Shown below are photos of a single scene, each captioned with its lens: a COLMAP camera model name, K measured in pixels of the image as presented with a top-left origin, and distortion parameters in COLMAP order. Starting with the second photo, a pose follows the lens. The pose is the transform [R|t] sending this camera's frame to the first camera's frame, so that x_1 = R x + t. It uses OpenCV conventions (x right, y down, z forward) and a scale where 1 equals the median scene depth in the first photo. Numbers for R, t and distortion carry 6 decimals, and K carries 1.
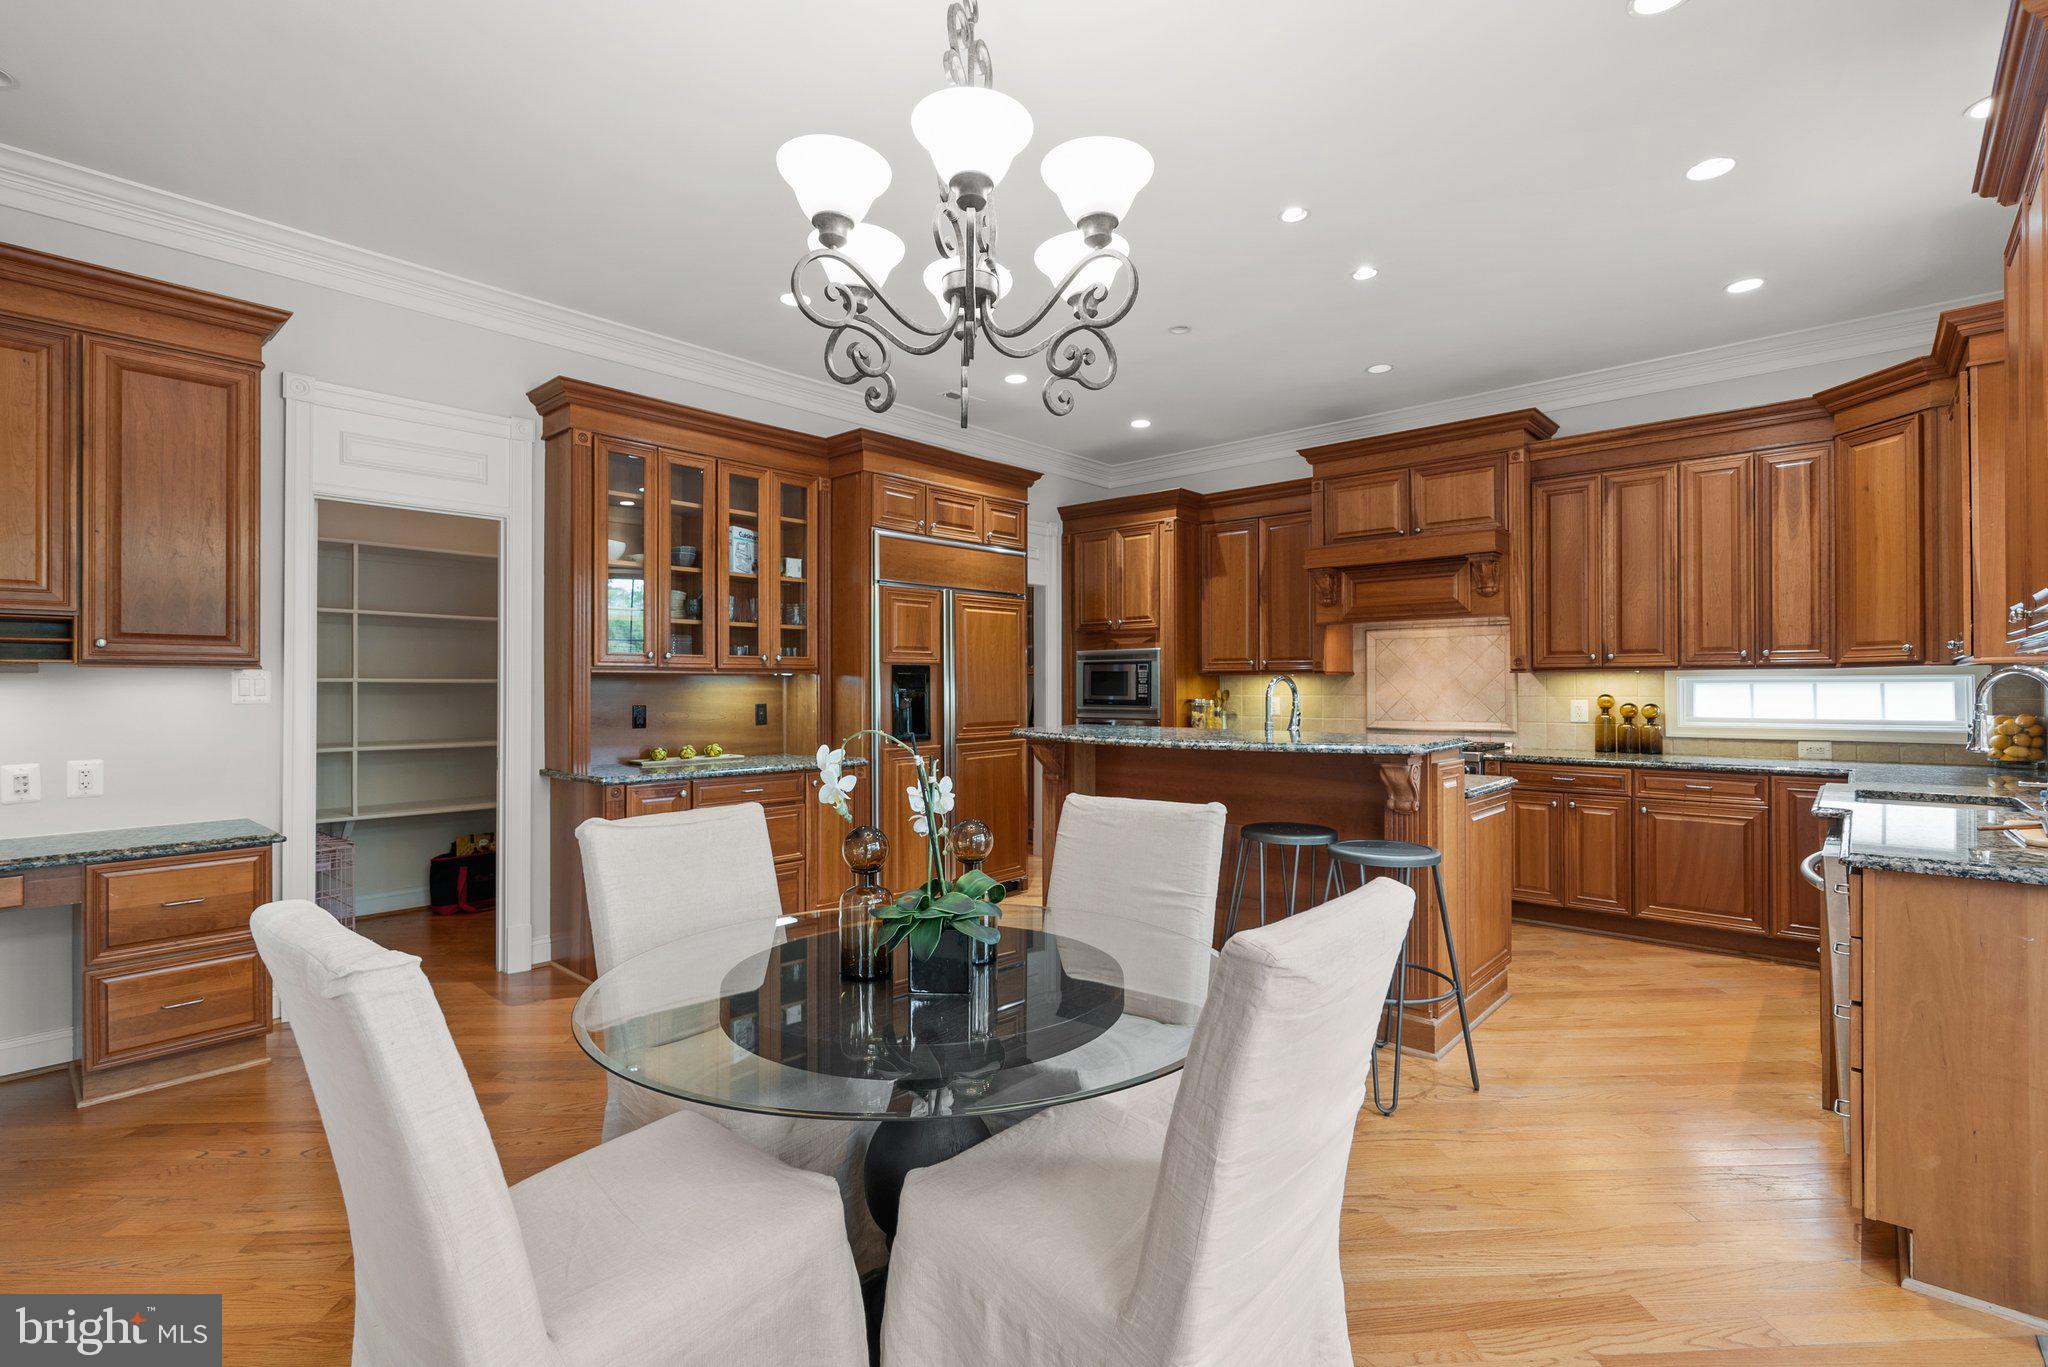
lens RADIAL K [[932.9, 0, 1024.7], [0, 932.9, 675.6], [0, 0, 1]] dist [-0.001470, -0.000323]
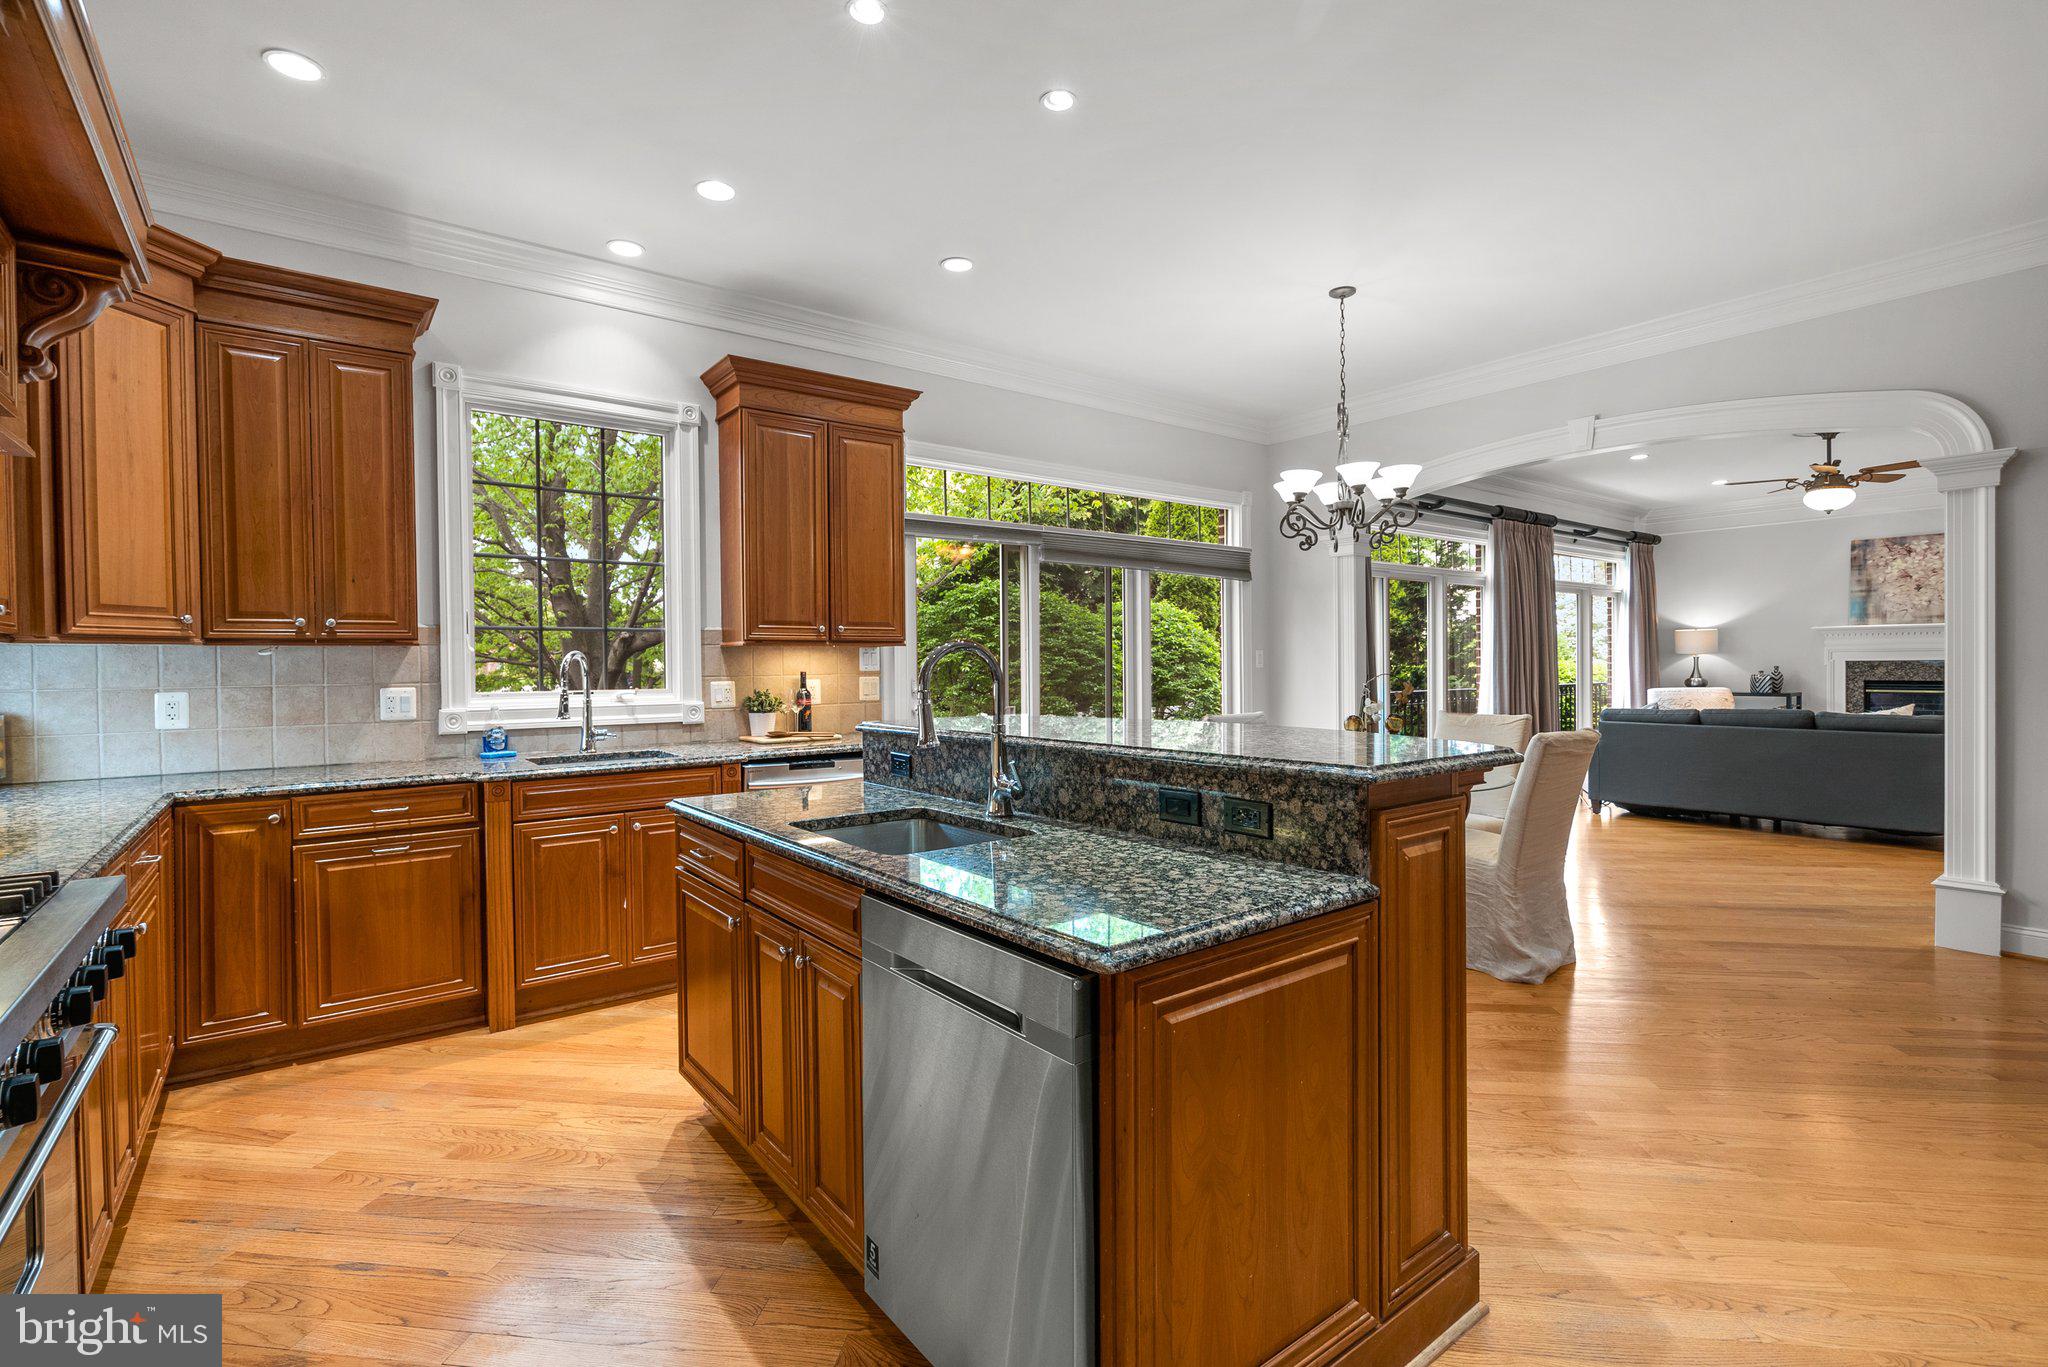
lens RADIAL K [[938.5, 0, 1037.6], [0, 938.5, 670.5], [0, 0, 1]] dist [0.029598, 0.000454]
pose [[-0.987209, 0.008414, 0.159209, 0.116122], [0.008426, 0.999964, -0.000599, 0.013188], [-0.159209, 0.000750, -0.987245, 1.251303]]
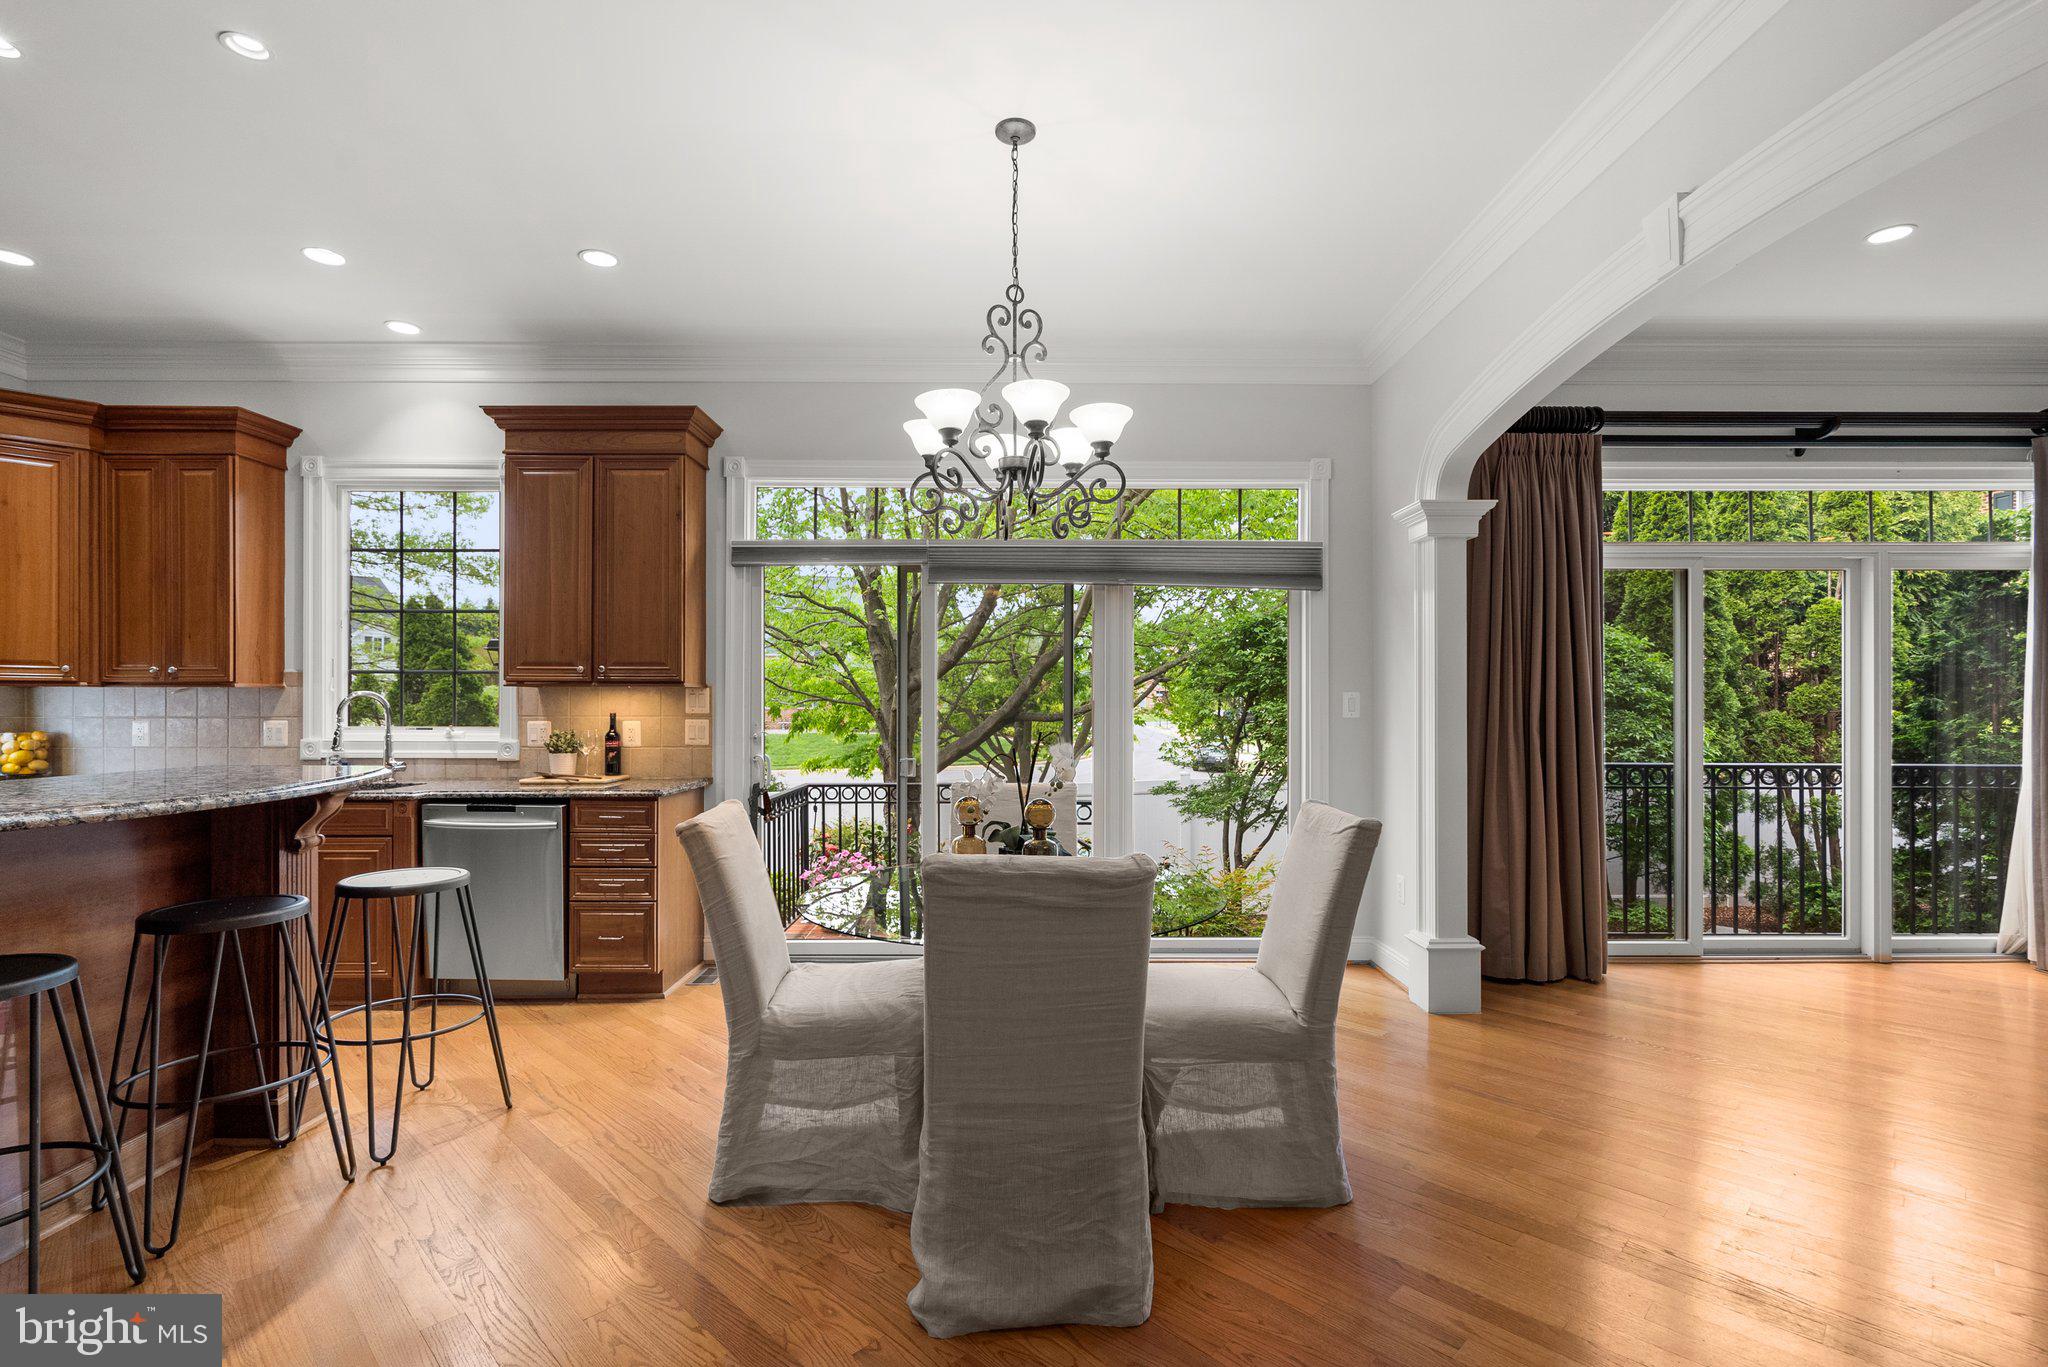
lens RADIAL K [[934.0, 0, 1020.7], [0, 934.0, 708.0], [0, 0, 1]] dist [-0.002348, -0.000421]
pose [[-0.674914, 0.000414, 0.737896, -0.429059], [-0.008013, 0.999937, -0.007890, 0.011004], [-0.737853, -0.011238, -0.674868, 0.698664]]
